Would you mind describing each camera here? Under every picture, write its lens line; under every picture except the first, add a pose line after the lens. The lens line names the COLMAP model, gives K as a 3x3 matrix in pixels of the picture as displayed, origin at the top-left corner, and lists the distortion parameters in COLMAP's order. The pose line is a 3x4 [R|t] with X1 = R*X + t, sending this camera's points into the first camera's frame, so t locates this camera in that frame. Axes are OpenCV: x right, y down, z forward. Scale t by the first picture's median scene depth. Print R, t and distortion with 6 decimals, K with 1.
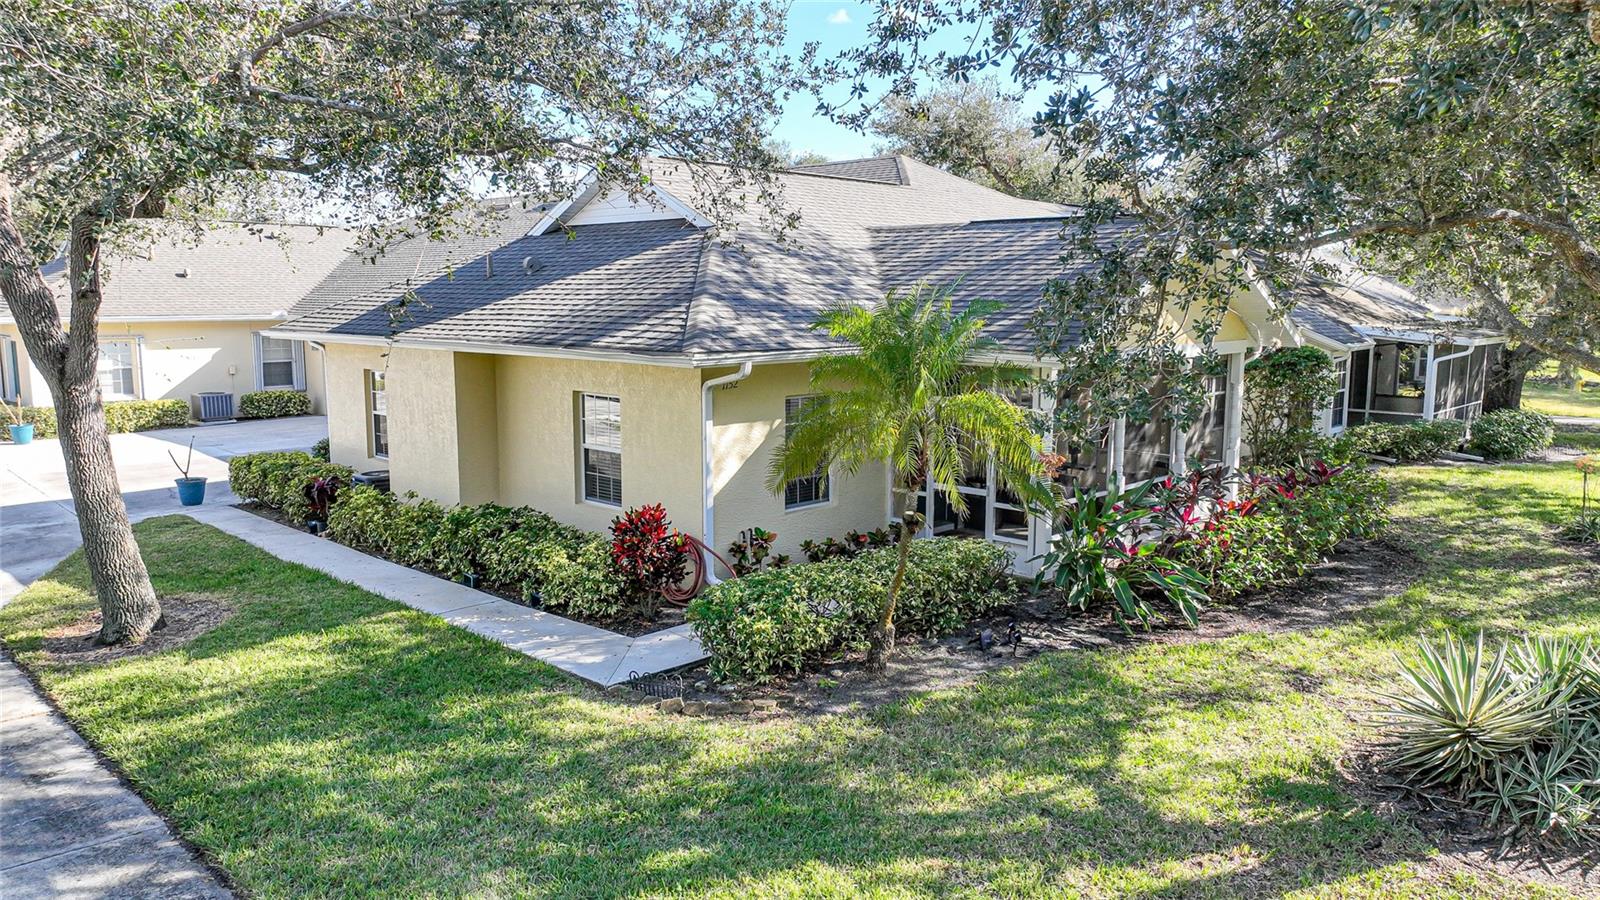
lens RADIAL K [[1129.5, 0, 800.0], [0, 1129.5, 450.0], [0, 0, 1]] dist [0.001094, 0.009782]
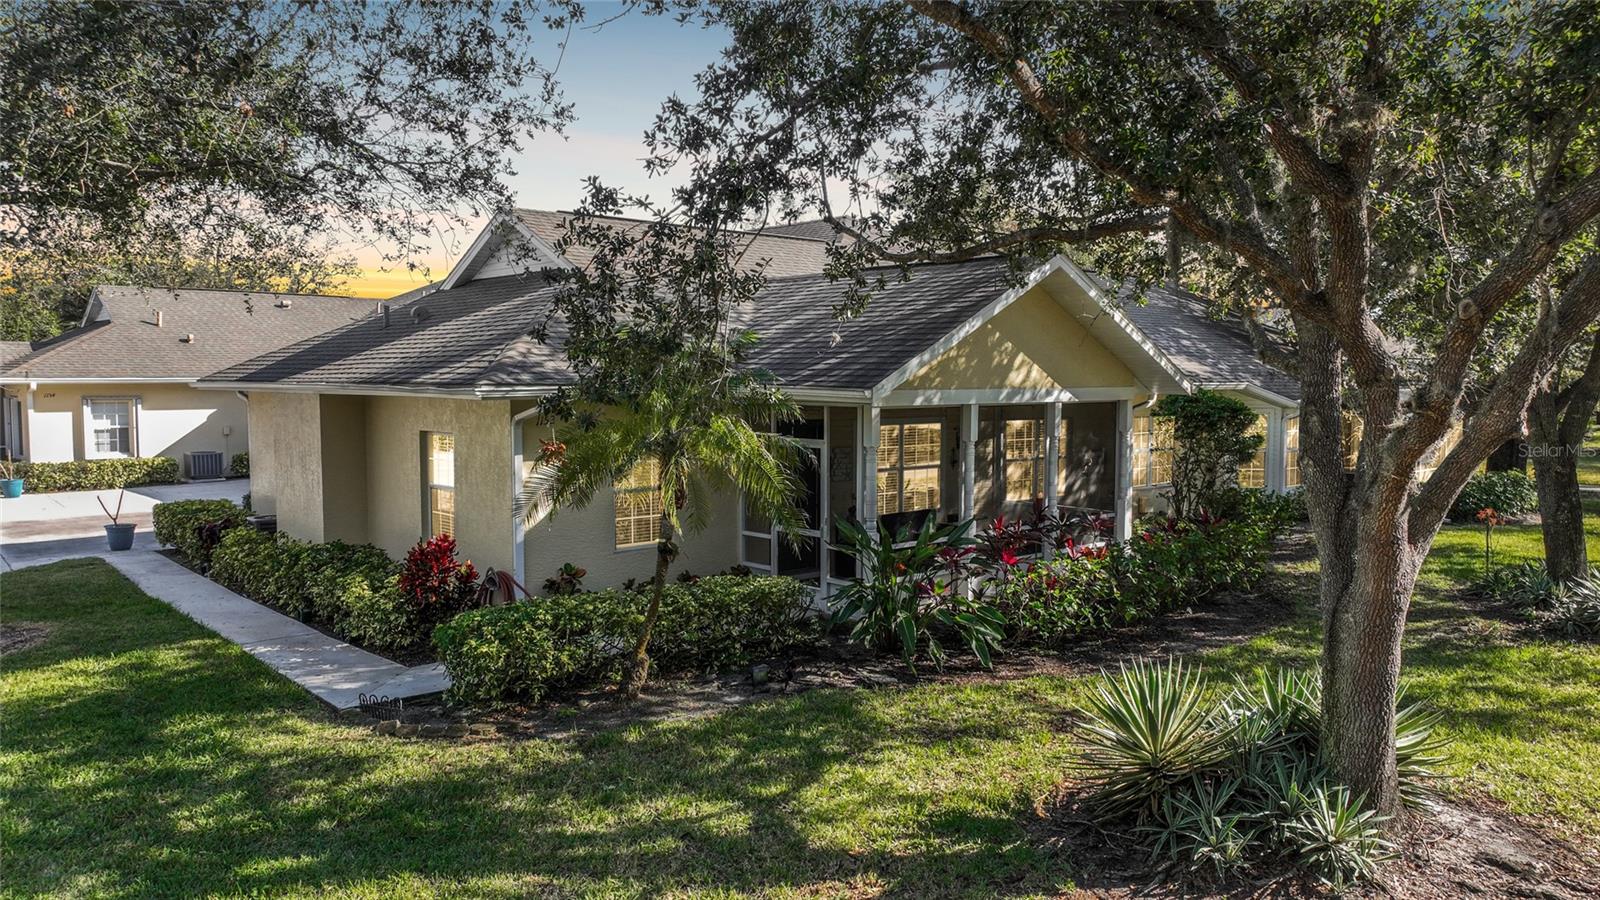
lens RADIAL K [[1129.5, 0, 800.0], [0, 1129.5, 450.0], [0, 0, 1]] dist [0.001094, 0.009782]
pose [[0.997151, 0.003270, -0.075366, 0.298796], [-0.008607, 0.997468, -0.070594, 0.046428], [0.074944, 0.071041, 0.994654, 0.020122]]
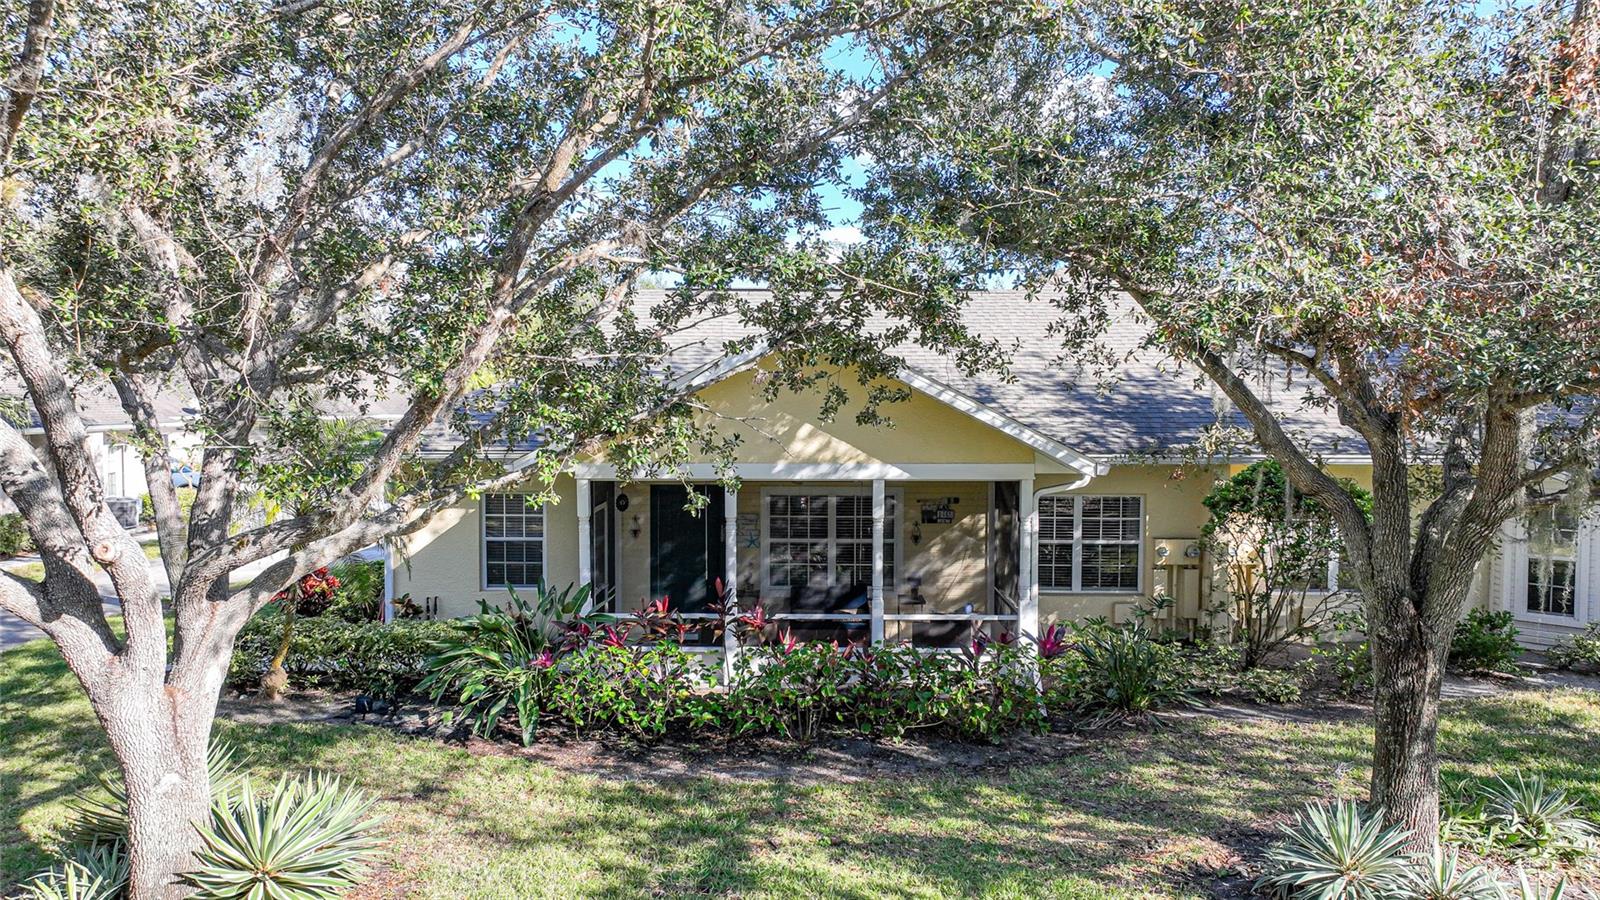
lens RADIAL K [[1129.5, 0, 800.0], [0, 1129.5, 450.0], [0, 0, 1]] dist [0.001094, 0.009782]
pose [[0.690458, 0.026256, -0.722895, 1.398773], [-0.107915, 0.991897, -0.067047, -0.060020], [0.715277, 0.124304, 0.687697, 0.555654]]
